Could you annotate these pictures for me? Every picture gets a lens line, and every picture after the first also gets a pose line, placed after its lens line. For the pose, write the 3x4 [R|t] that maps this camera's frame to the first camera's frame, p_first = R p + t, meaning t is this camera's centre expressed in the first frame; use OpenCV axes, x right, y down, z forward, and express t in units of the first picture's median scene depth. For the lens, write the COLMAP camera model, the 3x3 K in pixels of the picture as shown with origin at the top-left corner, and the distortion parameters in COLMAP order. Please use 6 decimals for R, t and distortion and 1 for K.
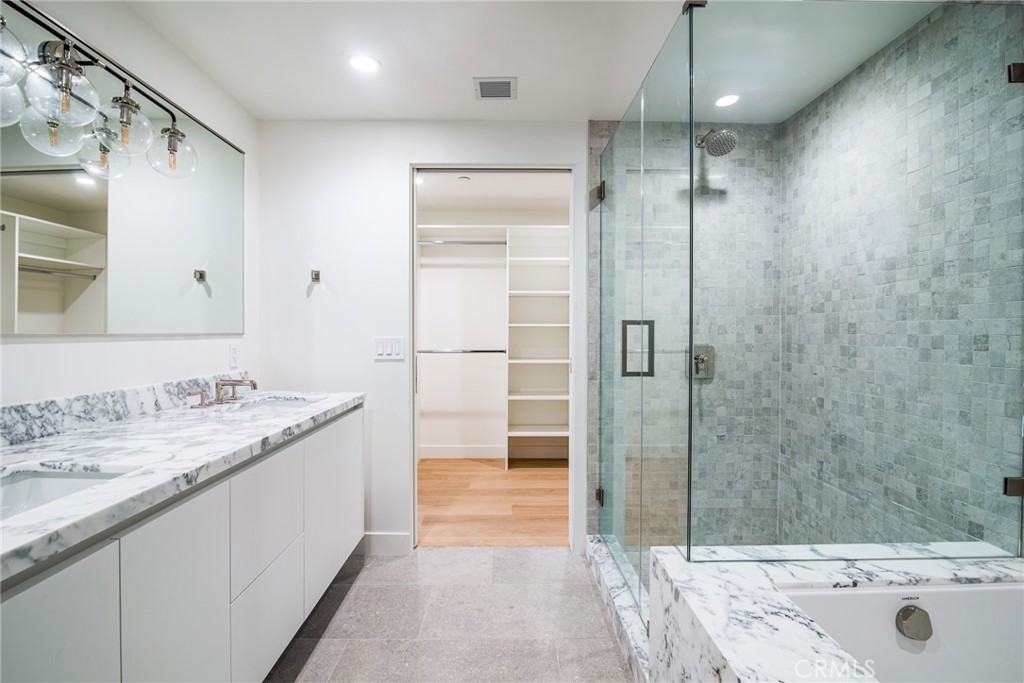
lens RADIAL K [[467.8, 0, 513.1], [0, 467.8, 337.6], [0, 0, 1]] dist [0.001194, 0.000081]
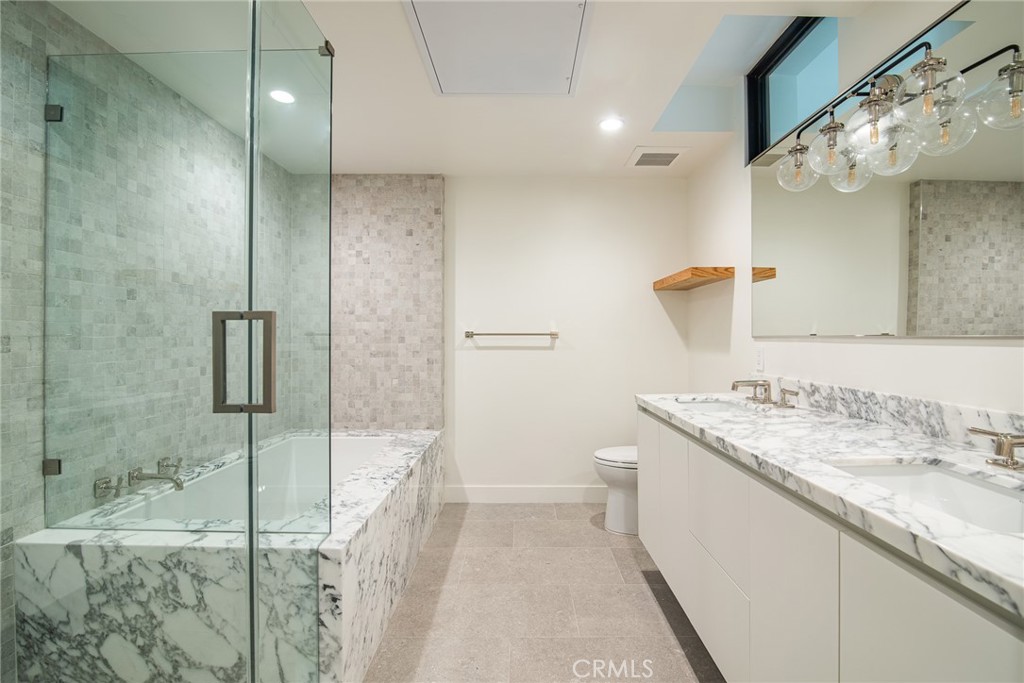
lens RADIAL K [[467.8, 0, 512.0], [0, 467.8, 337.2], [0, 0, 1]] dist [0.001194, 0.000081]
pose [[-0.999678, -0.001302, 0.025323, -0.094179], [-0.000972, 0.999915, 0.013025, -0.019073], [-0.025338, 0.012996, -0.999594, 2.042172]]
